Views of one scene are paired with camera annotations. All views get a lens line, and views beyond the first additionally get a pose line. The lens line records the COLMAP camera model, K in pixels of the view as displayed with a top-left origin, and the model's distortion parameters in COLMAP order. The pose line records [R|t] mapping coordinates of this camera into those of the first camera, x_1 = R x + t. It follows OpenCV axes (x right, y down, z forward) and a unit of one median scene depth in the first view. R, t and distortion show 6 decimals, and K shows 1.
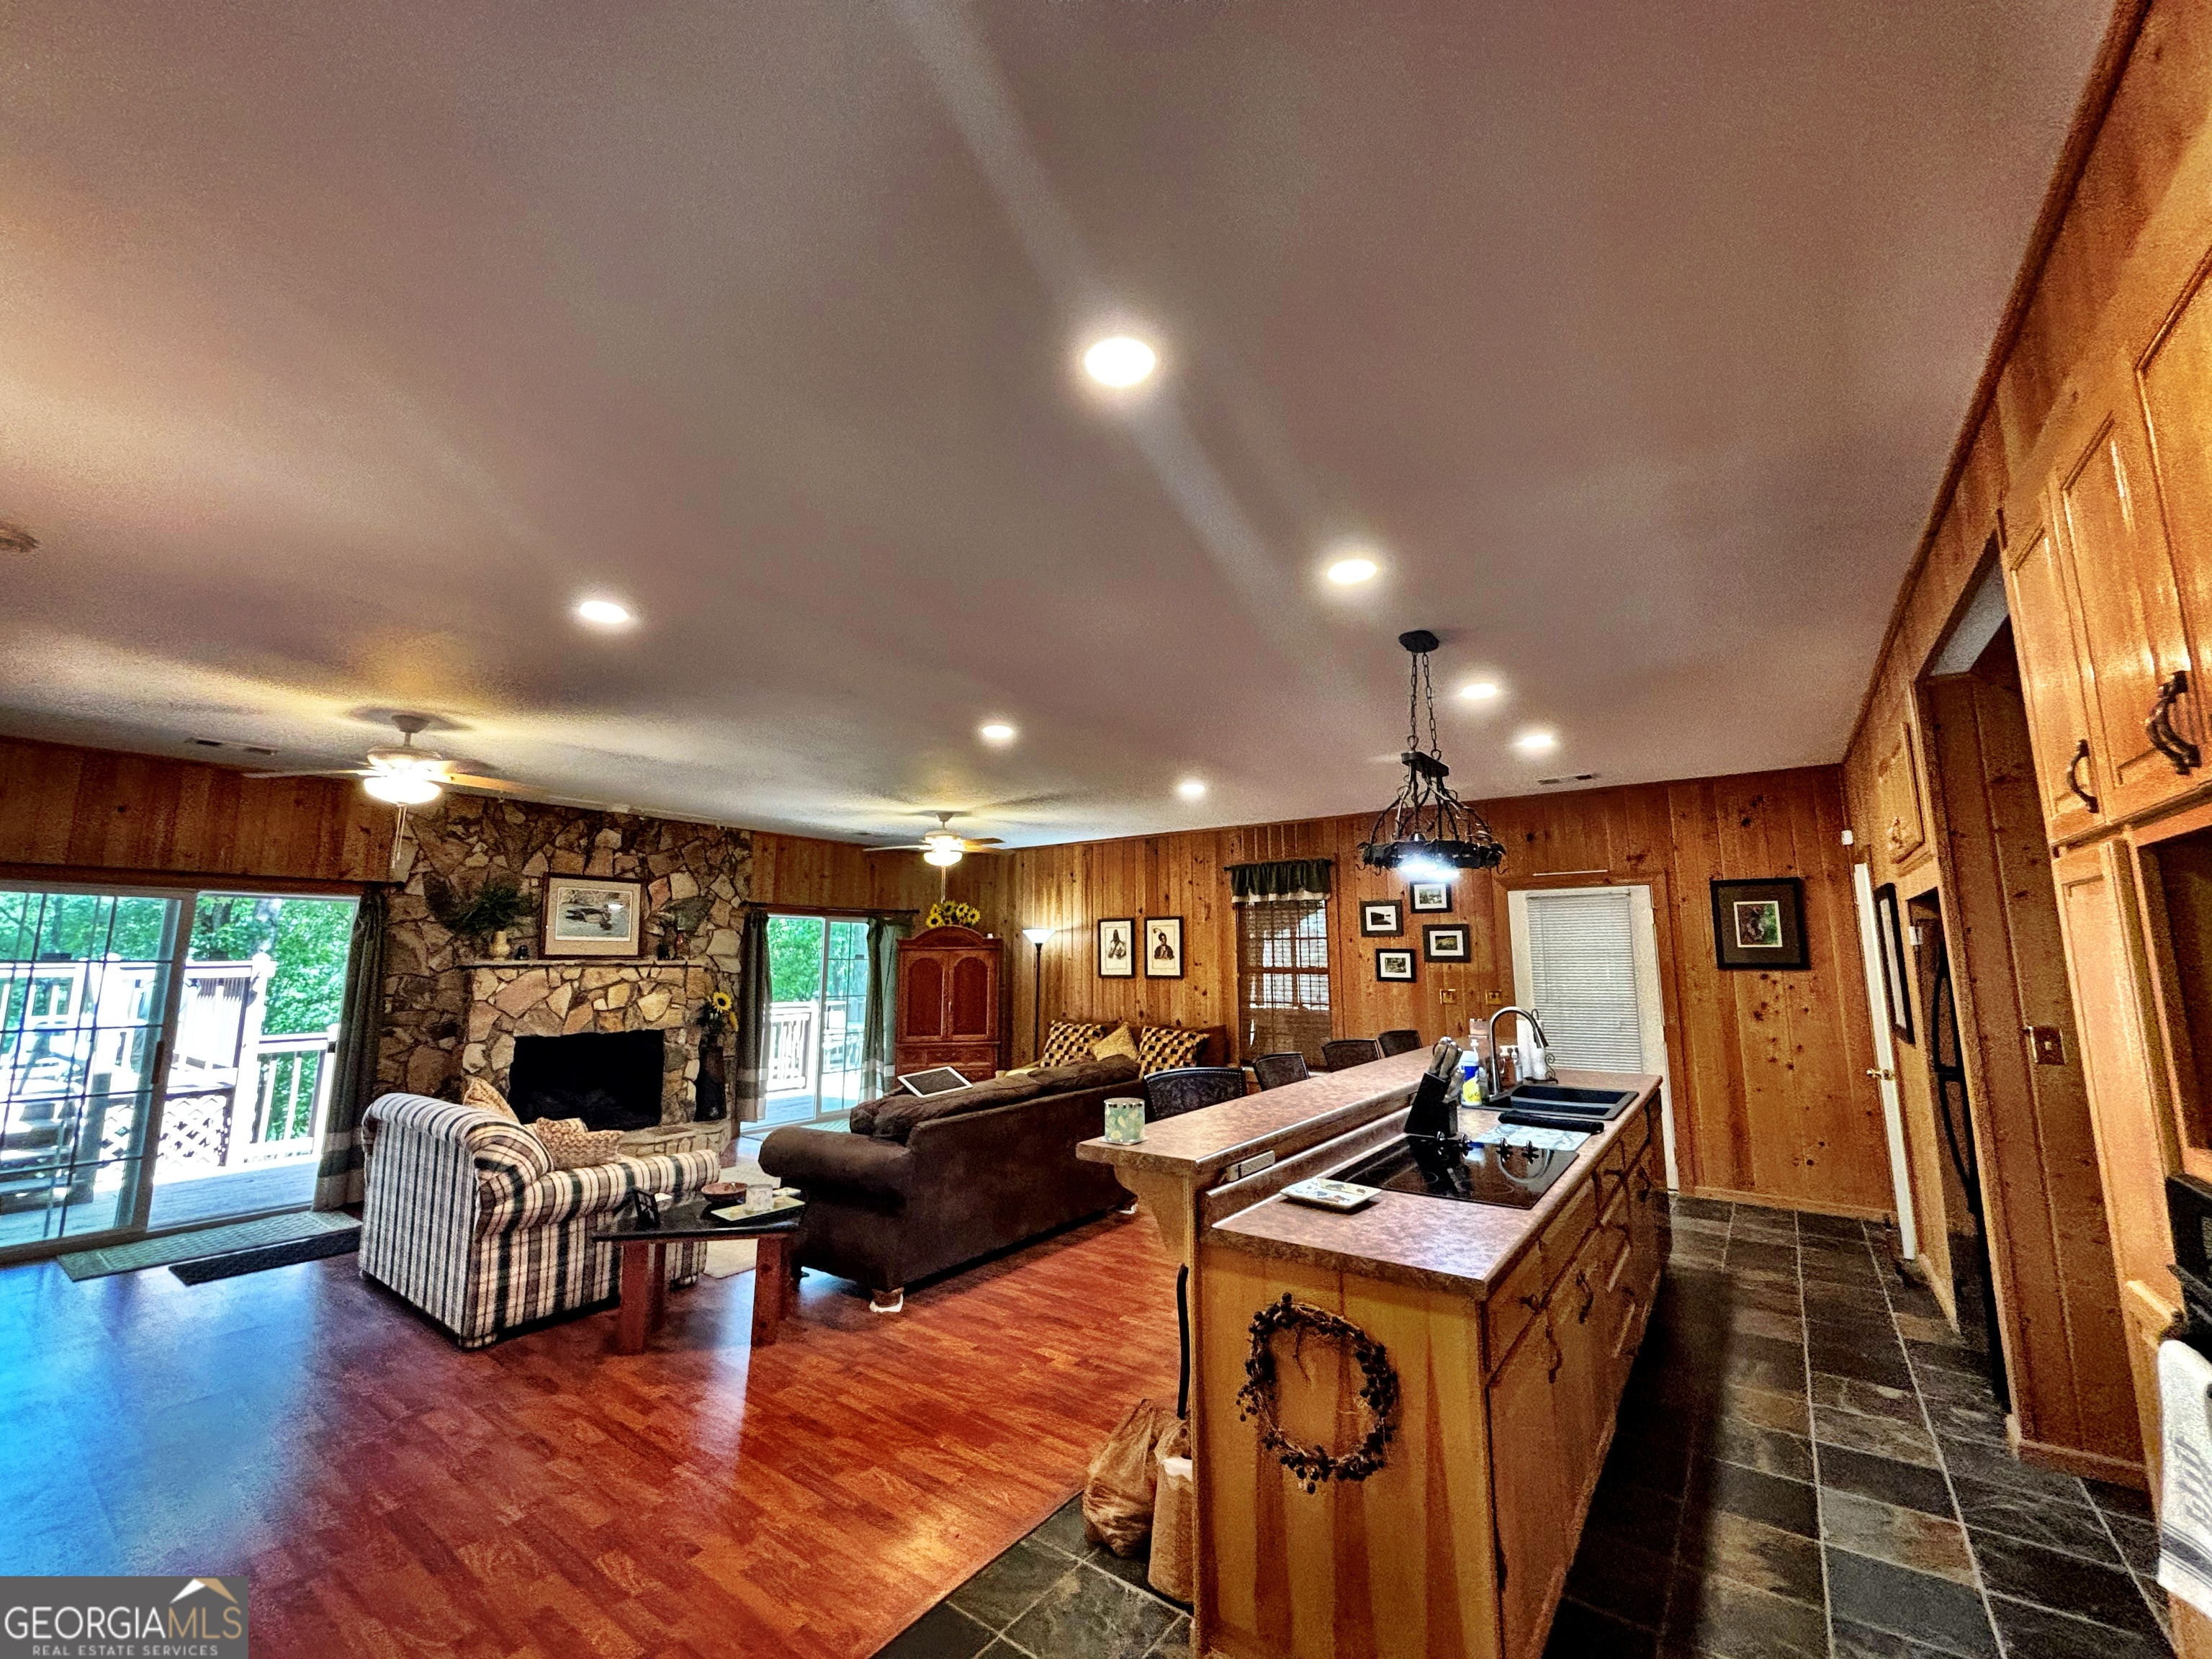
lens RADIAL K [[887.0, 0, 1110.3], [0, 887.0, 829.6], [0, 0, 1]] dist [0.000057, -0.001258]
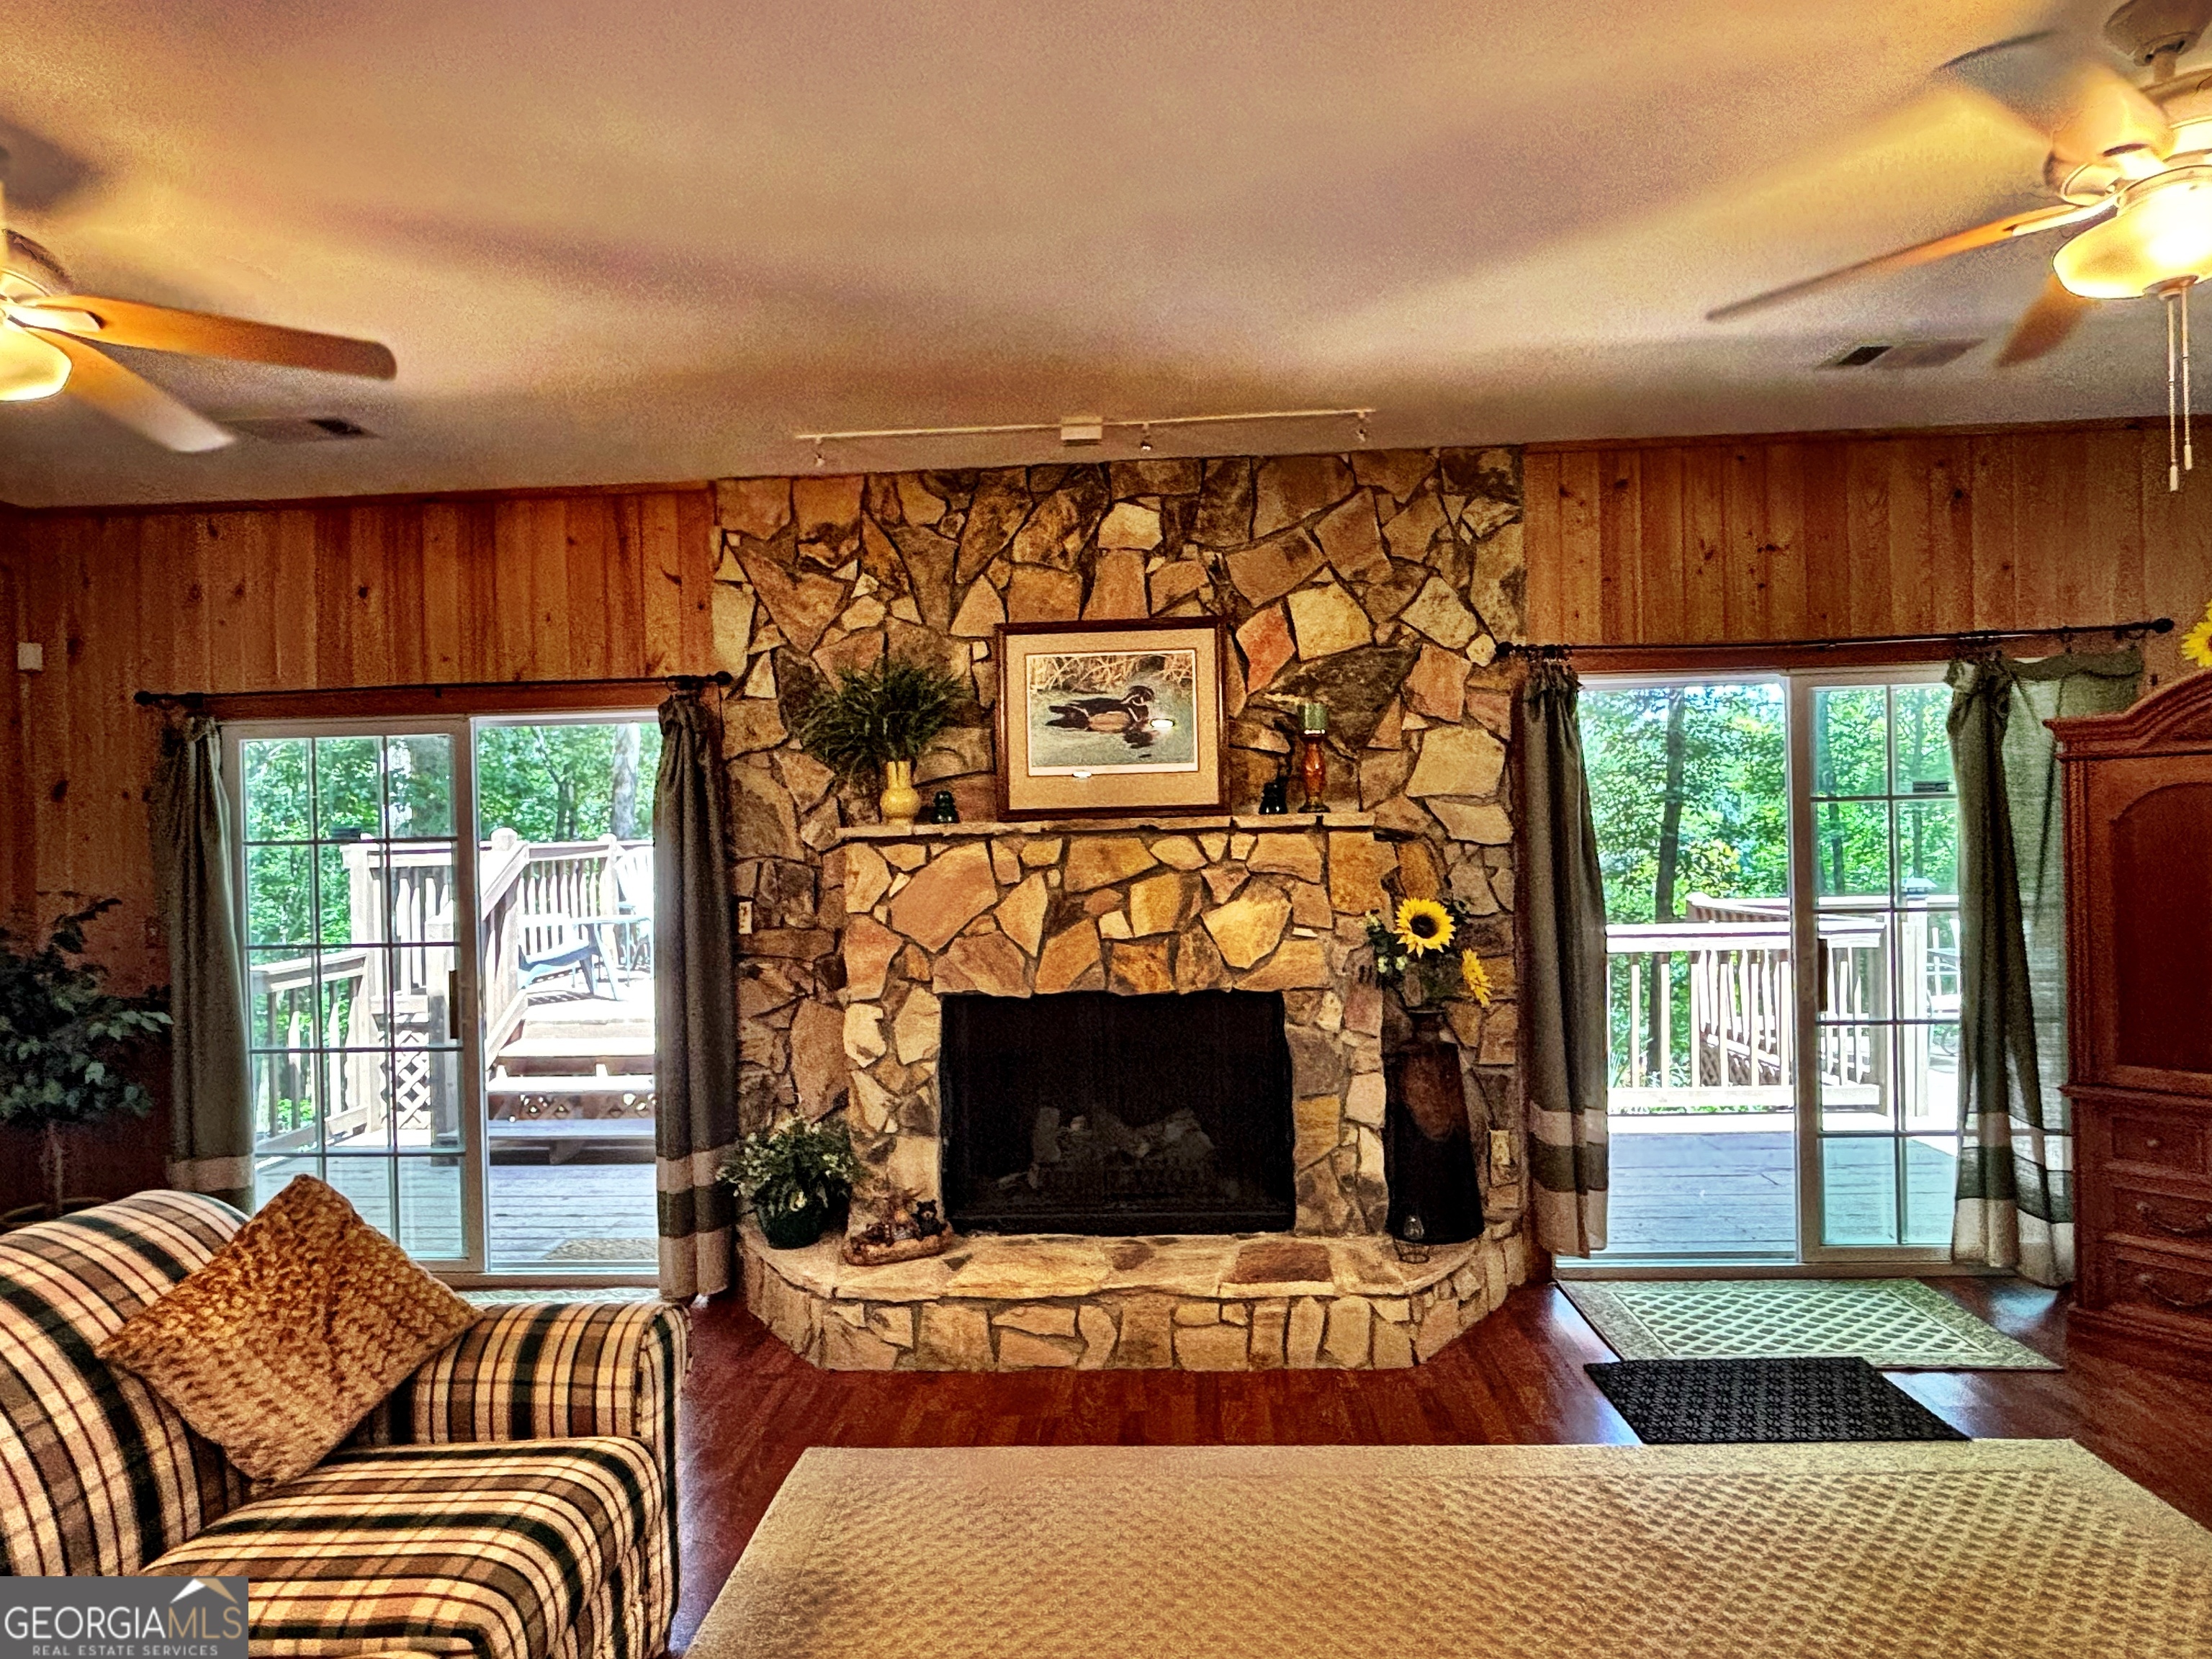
lens RADIAL K [[1226.5, 0, 1113.0], [0, 1226.5, 841.2], [0, 0, 1]] dist [0.007818, -0.008703]
pose [[0.537290, -0.008853, -0.843351, -0.089916], [0.148568, 0.985302, 0.084308, 0.103279], [0.830209, -0.170593, 0.530708, 0.657492]]
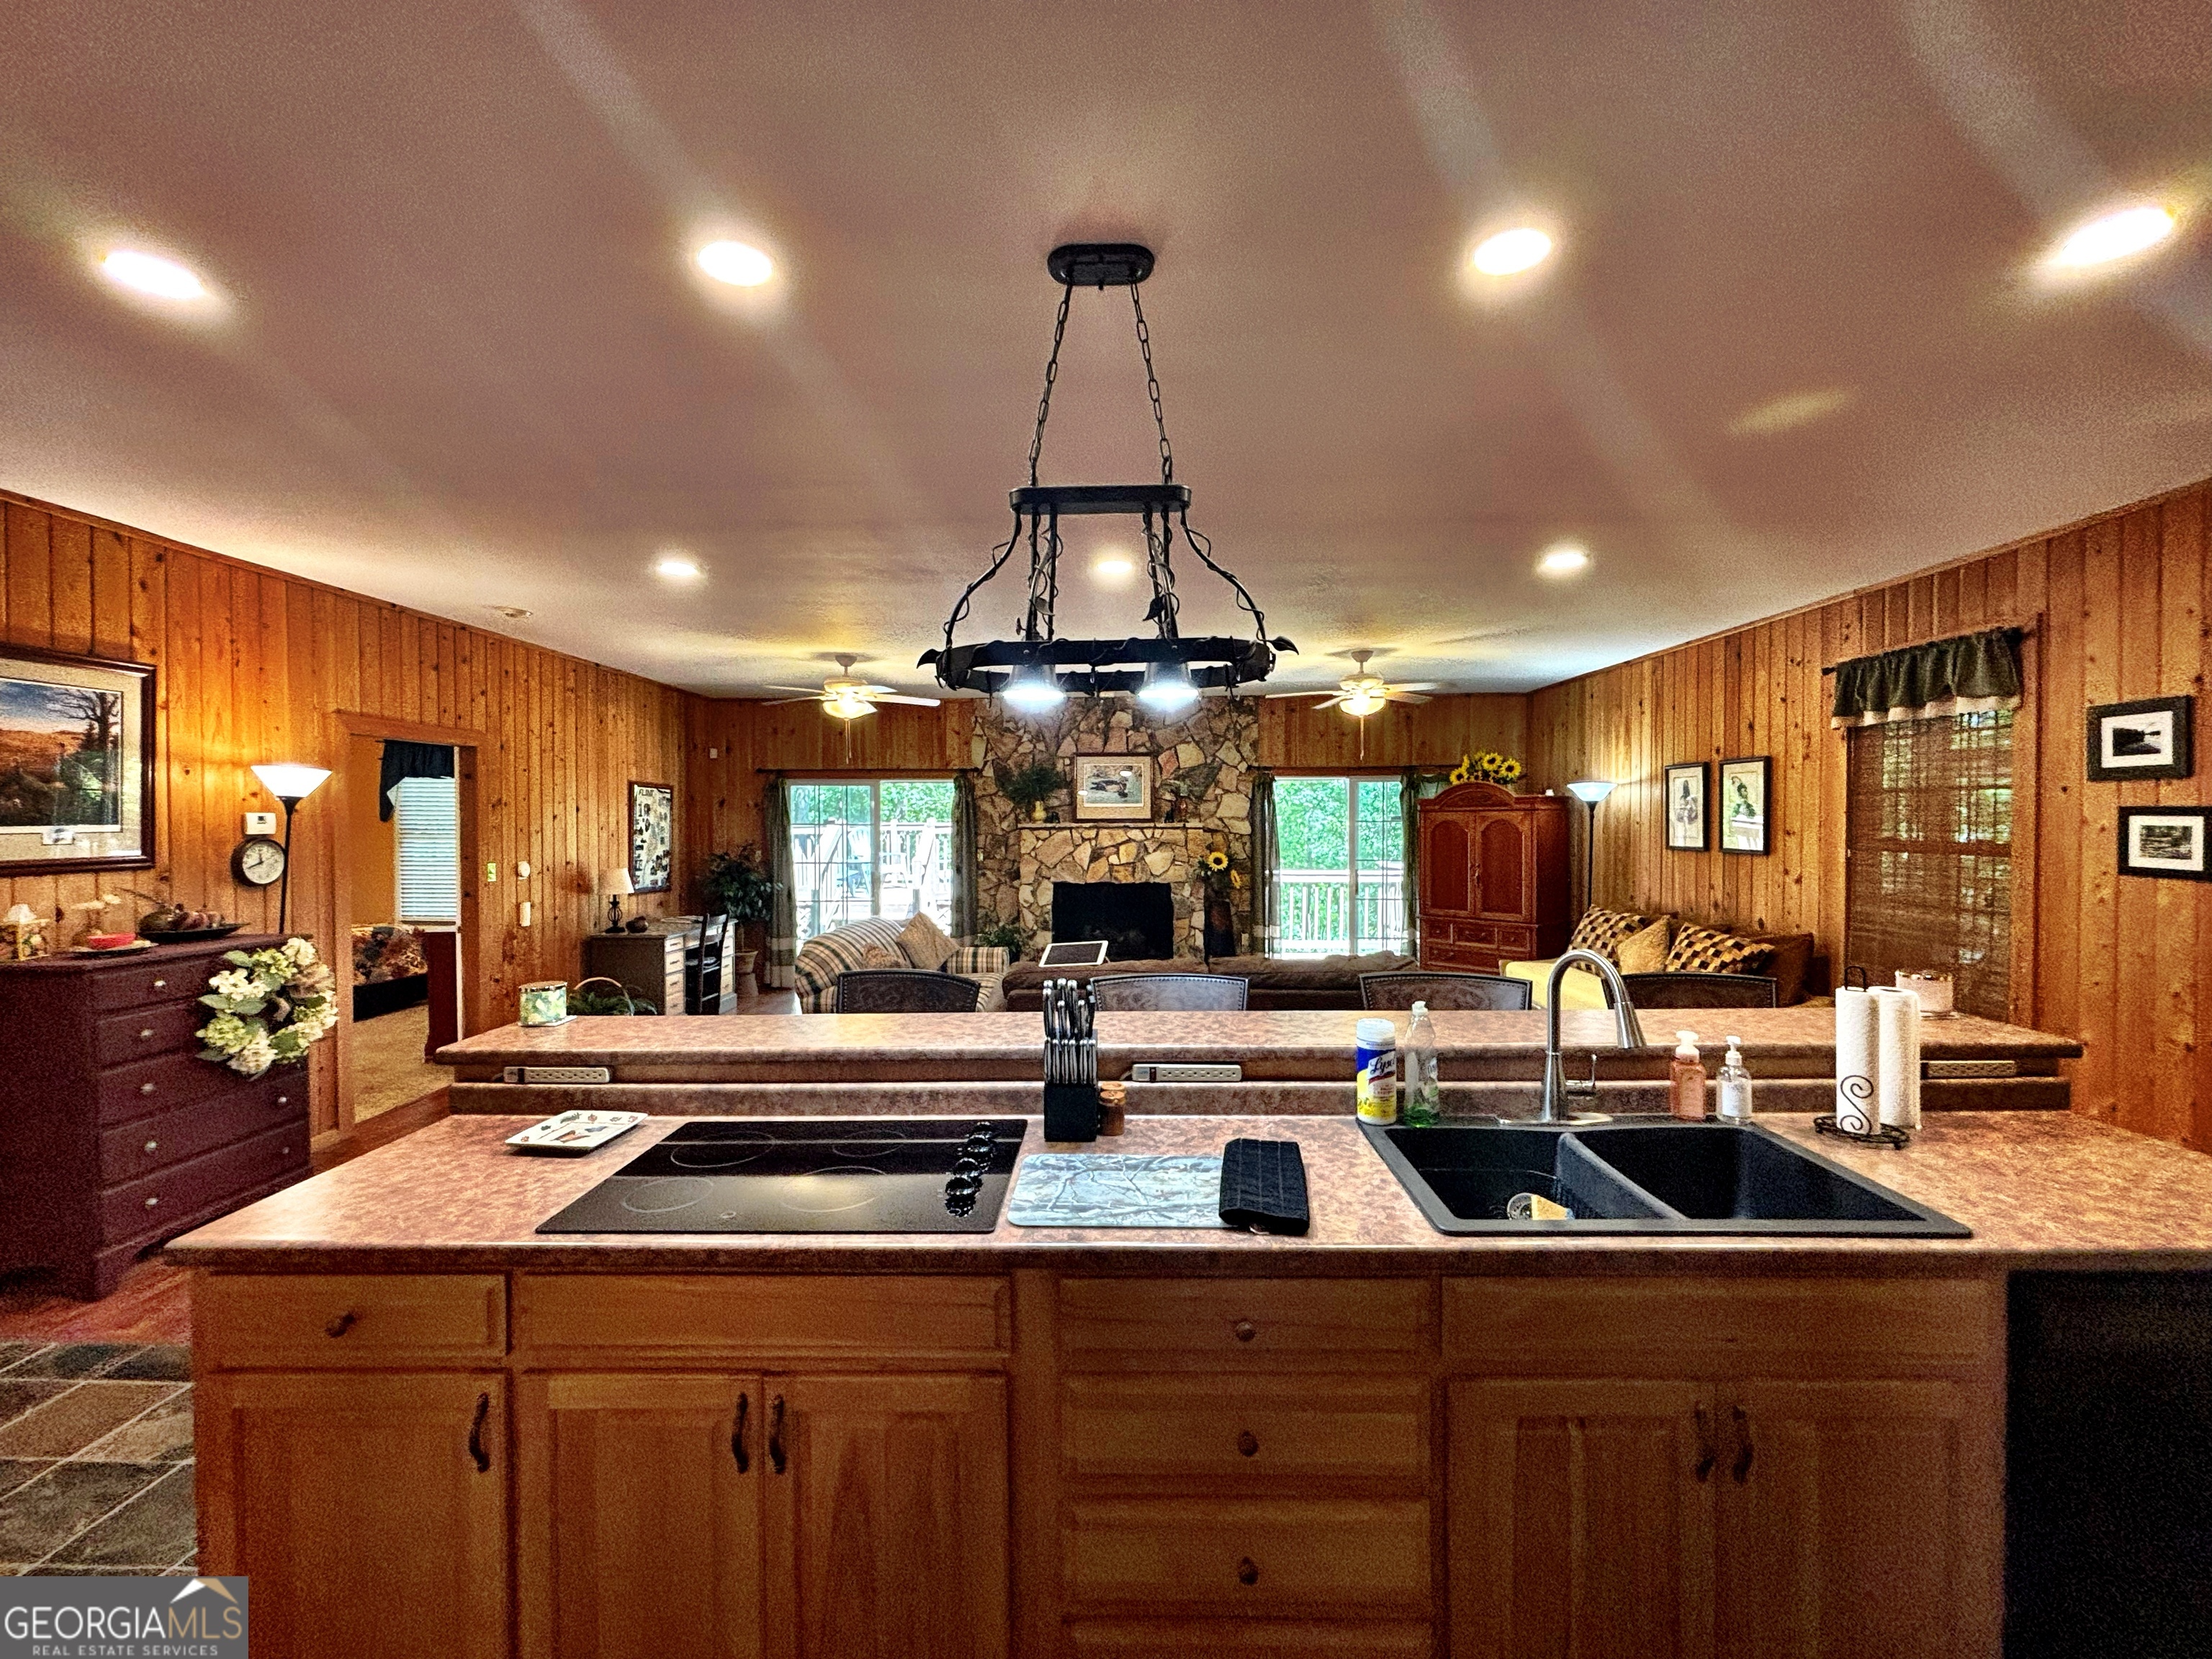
lens RADIAL K [[887.0, 0, 1106.1], [0, 887.0, 825.2], [0, 0, 1]] dist [0.000057, -0.001258]
pose [[0.568031, 0.007486, -0.822973, 0.376886], [0.123477, 0.987865, 0.094212, 0.034482], [0.813692, -0.155134, 0.560214, 0.305966]]
